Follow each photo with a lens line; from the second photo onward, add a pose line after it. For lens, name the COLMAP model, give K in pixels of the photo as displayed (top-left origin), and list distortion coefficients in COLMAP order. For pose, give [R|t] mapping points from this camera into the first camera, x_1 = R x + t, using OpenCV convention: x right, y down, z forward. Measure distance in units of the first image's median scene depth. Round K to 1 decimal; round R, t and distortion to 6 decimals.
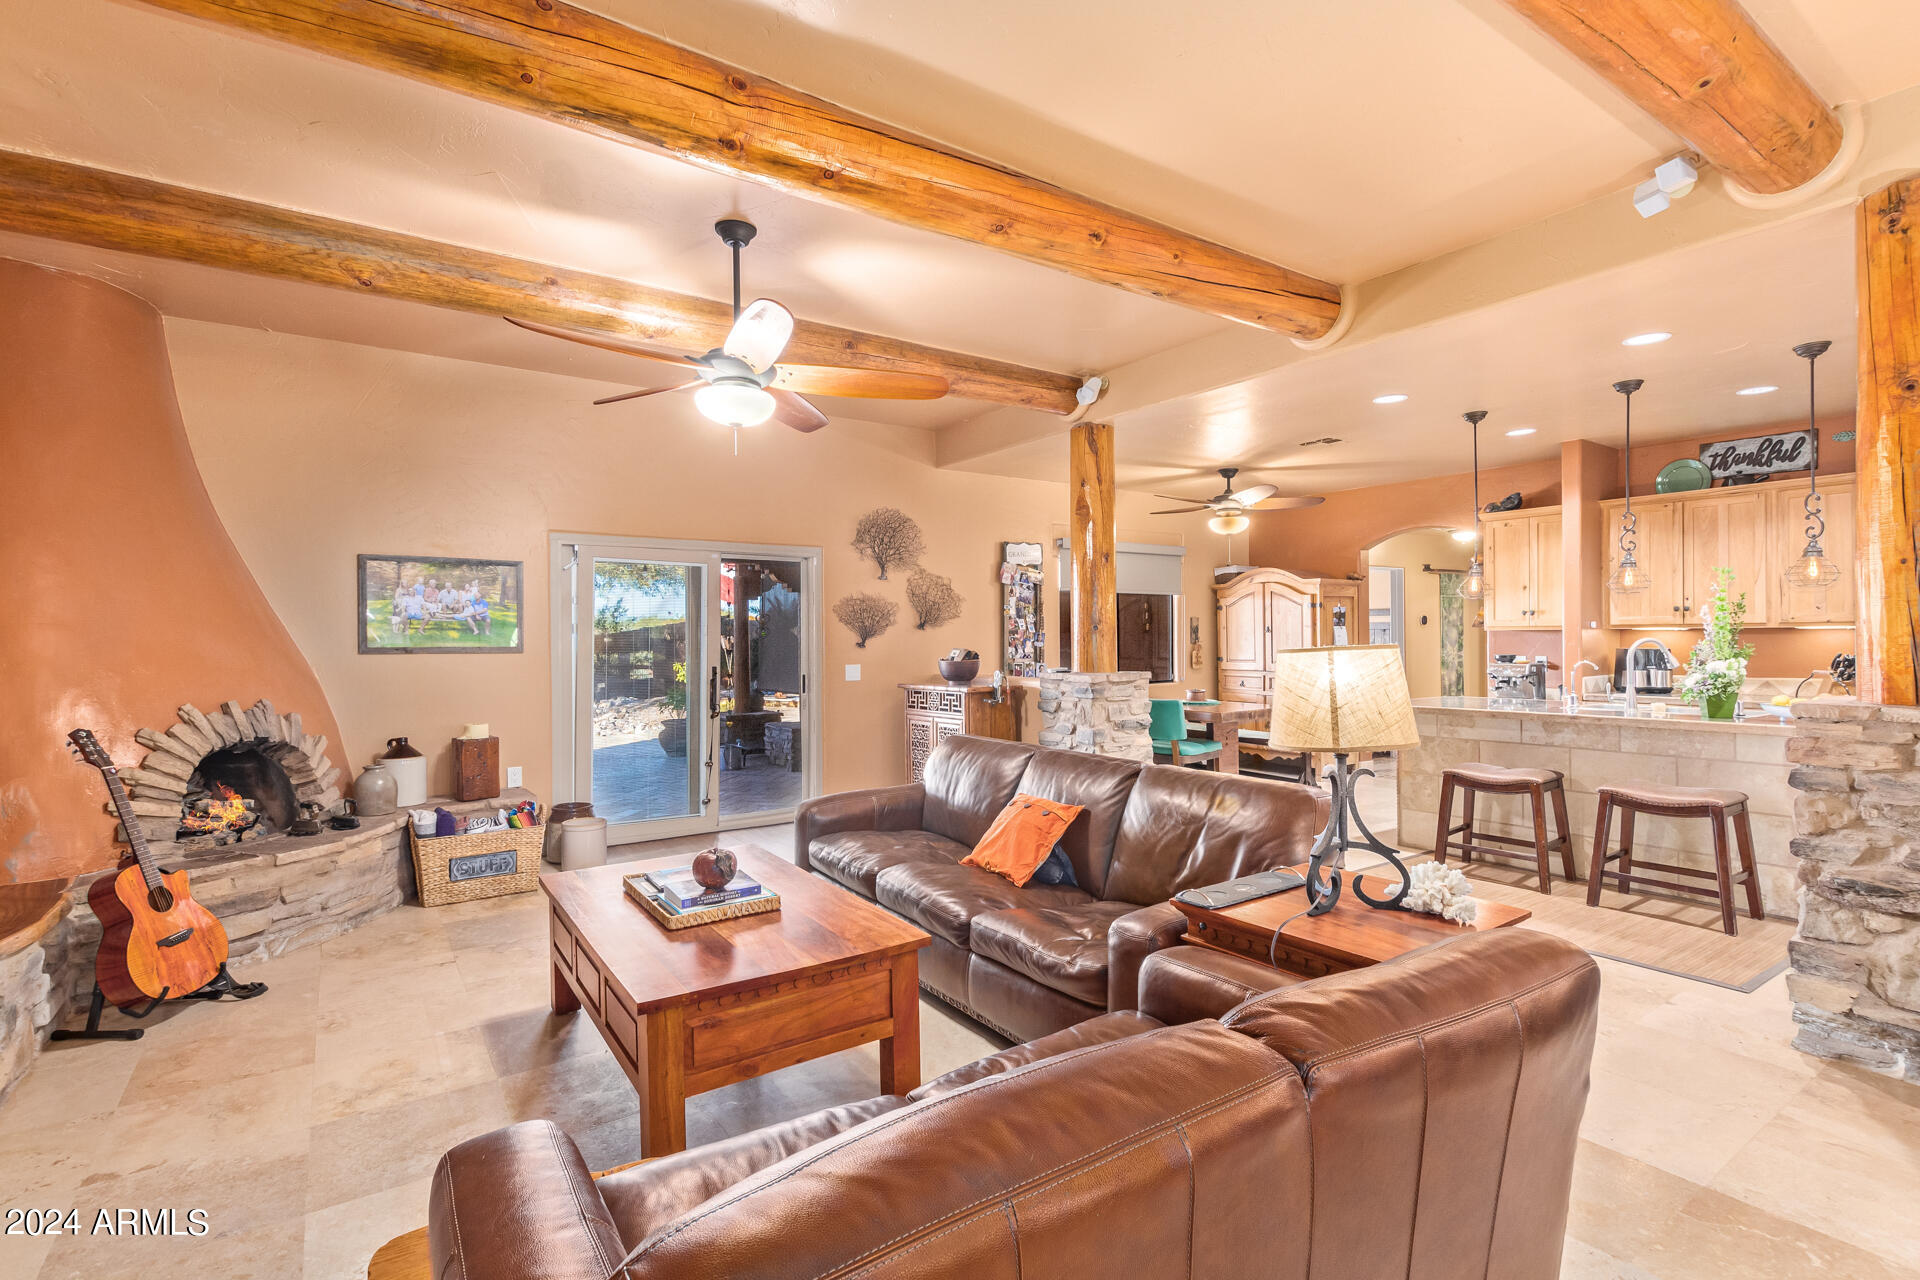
lens RADIAL K [[877.1, 0, 929.9], [0, 877.1, 636.9], [0, 0, 1]] dist [-0.004301, -0.001566]
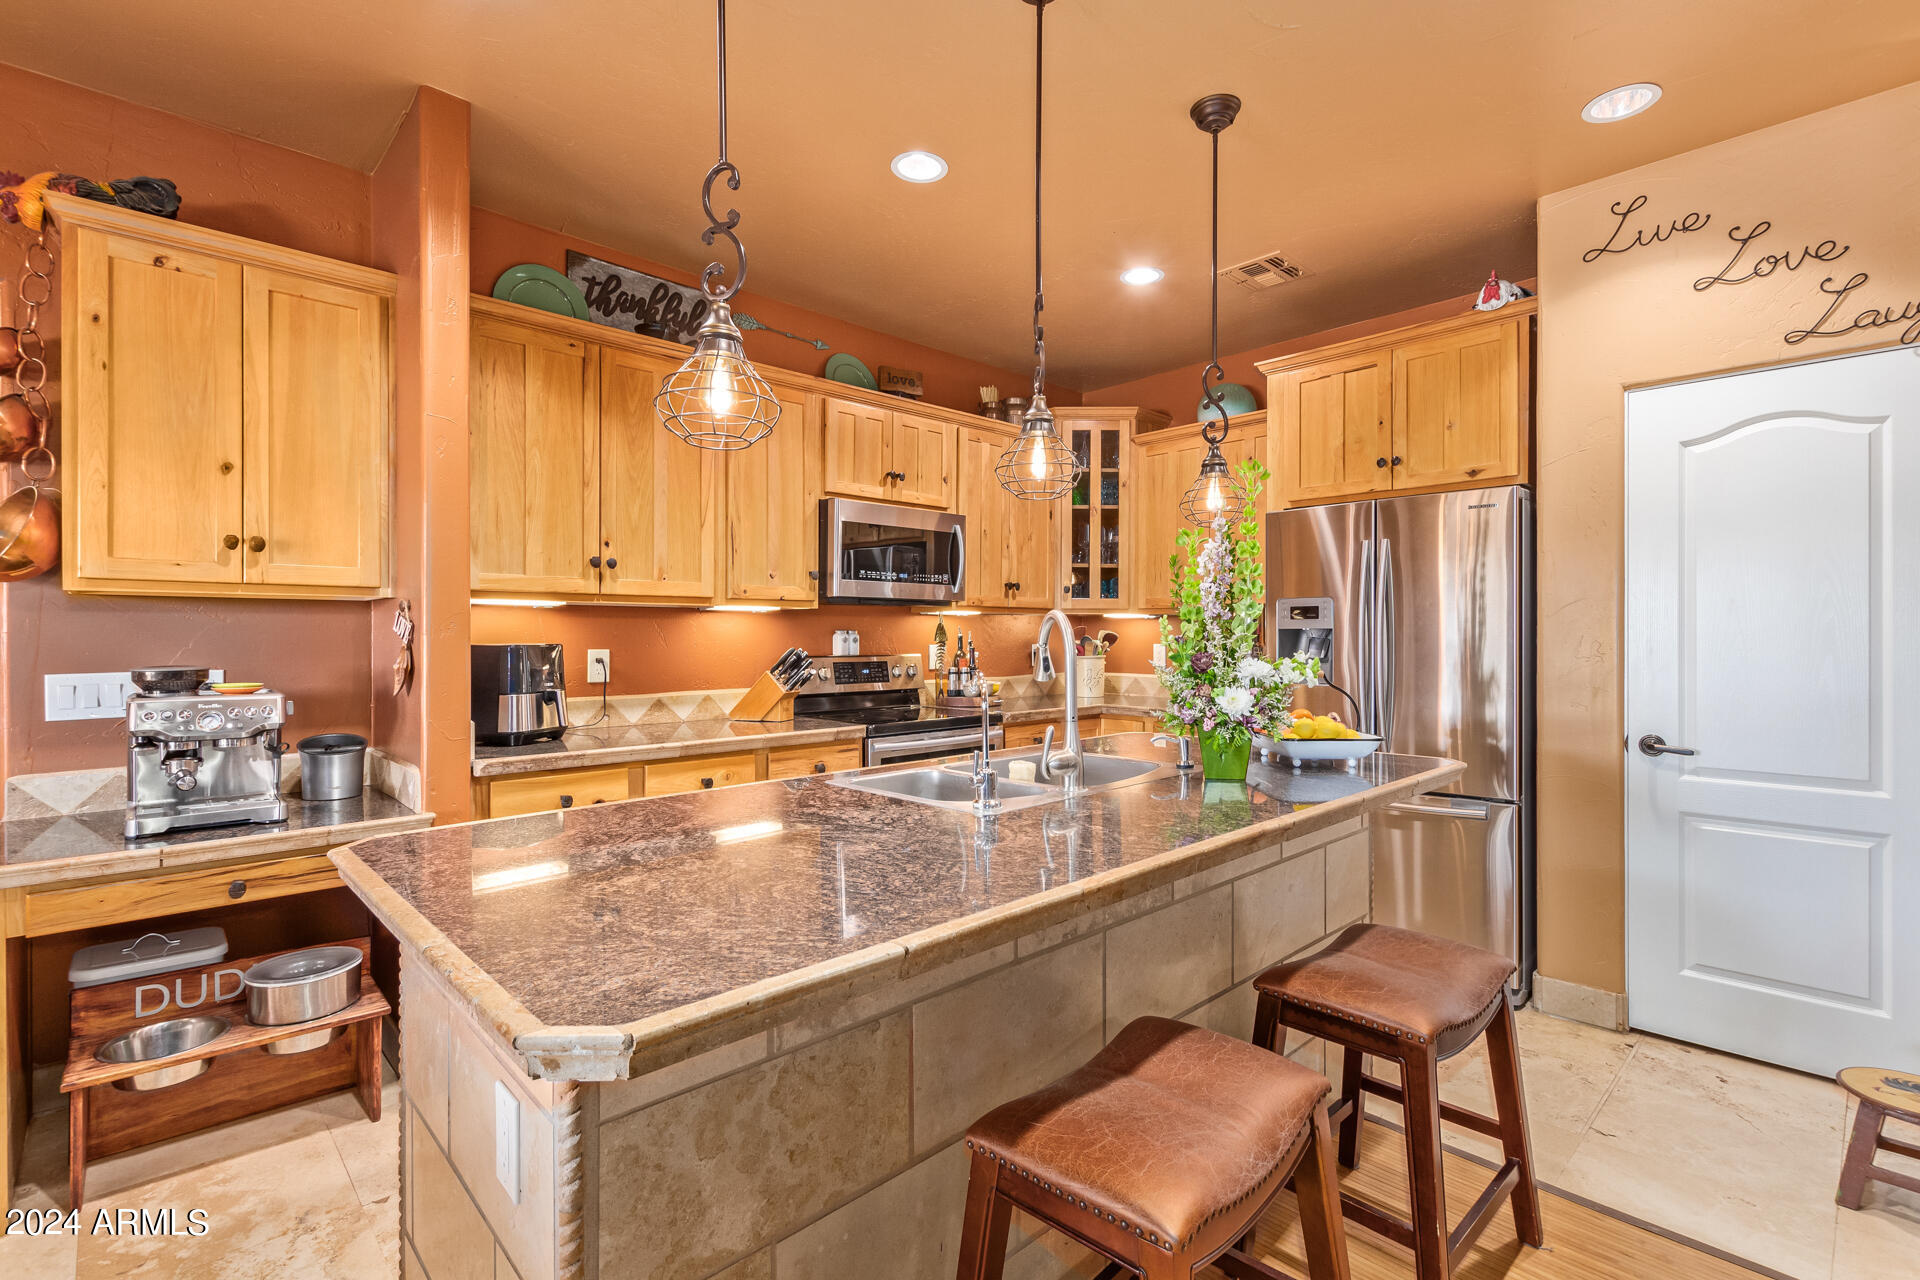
lens RADIAL K [[877.1, 0, 968.9], [0, 877.1, 638.6], [0, 0, 1]] dist [-0.004301, -0.001566]
pose [[-0.168409, 0.004891, 0.985705, 0.366923], [0.001033, 0.999988, -0.004786, 0.014293], [-0.985717, 0.000212, -0.168412, 0.941924]]
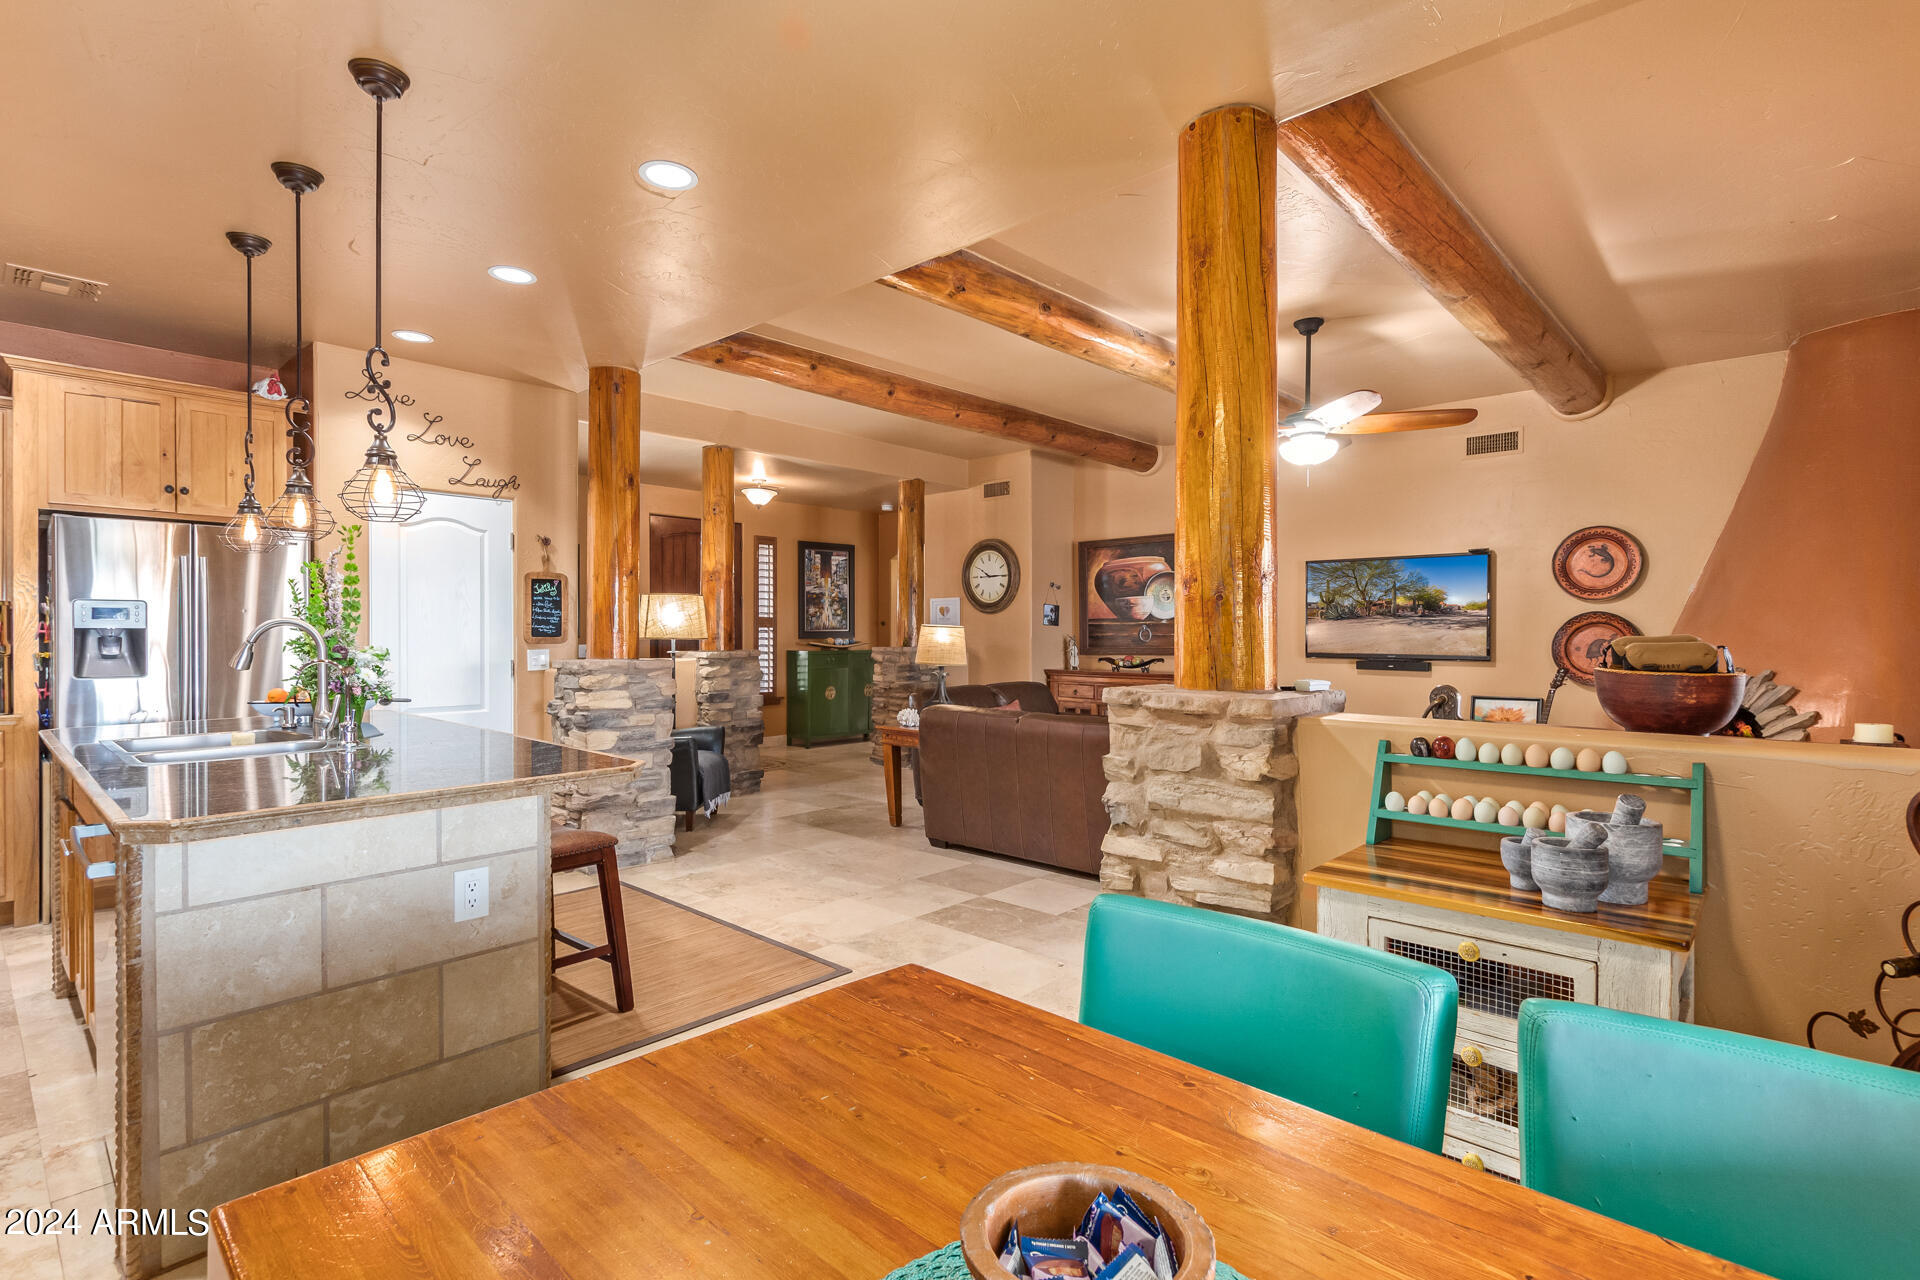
lens RADIAL K [[921.1, 0, 919.5], [0, 921.1, 641.9], [0, 0, 1]] dist [0.004623, -0.000423]
pose [[-0.975375, 0.008355, -0.220396, 0.482326], [0.006174, 0.999925, 0.010584, 0.011729], [0.220468, 0.008963, -0.975353, 1.445433]]
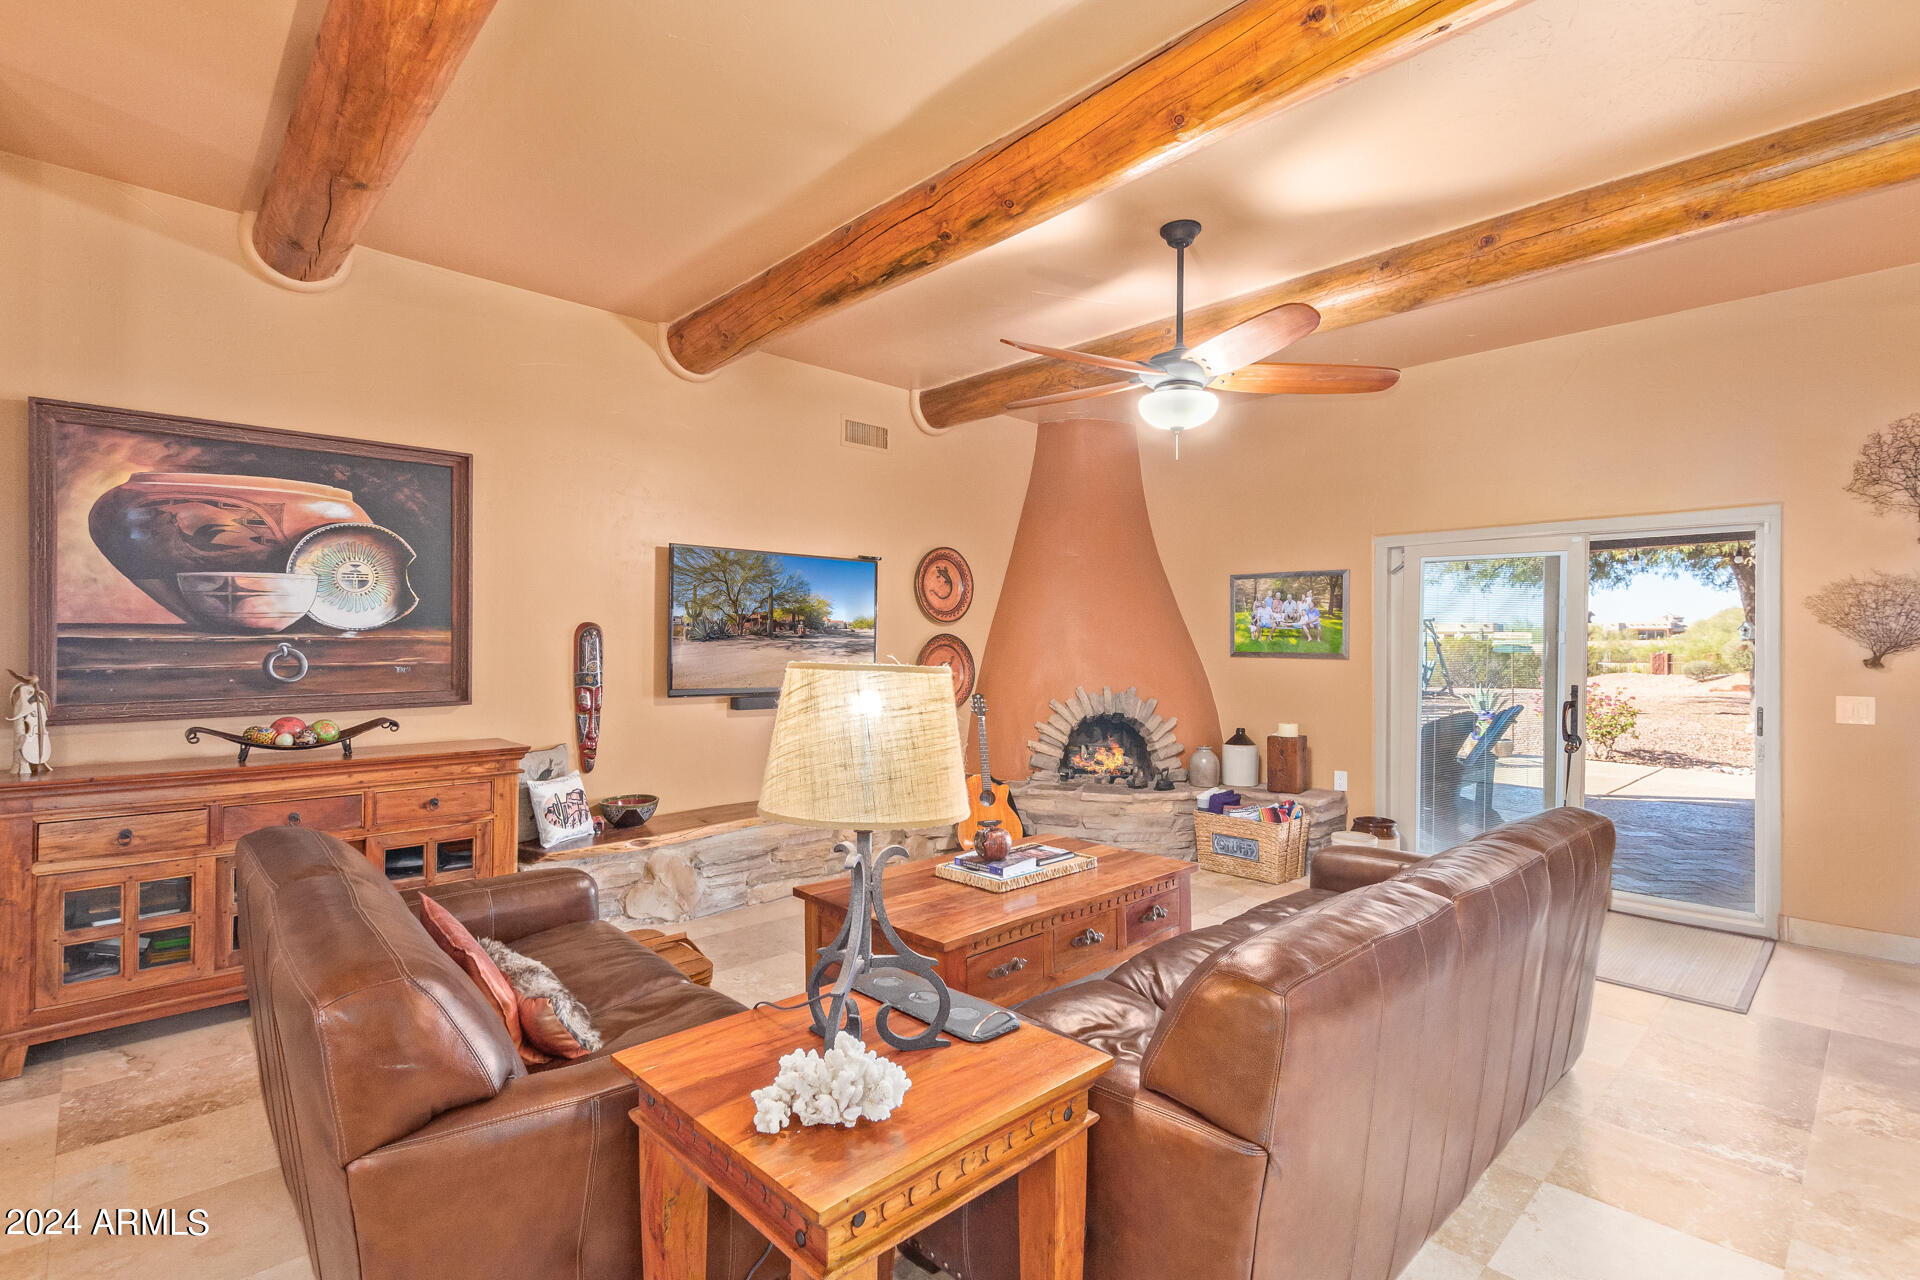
lens RADIAL K [[877.1, 0, 962.3], [0, 877.1, 631.1], [0, 0, 1]] dist [-0.004301, -0.001566]
pose [[0.179618, -0.005028, -0.983724, 0.461999], [-0.007081, 0.999954, -0.006404, -0.005160], [0.983711, 0.008116, 0.179574, 0.388694]]
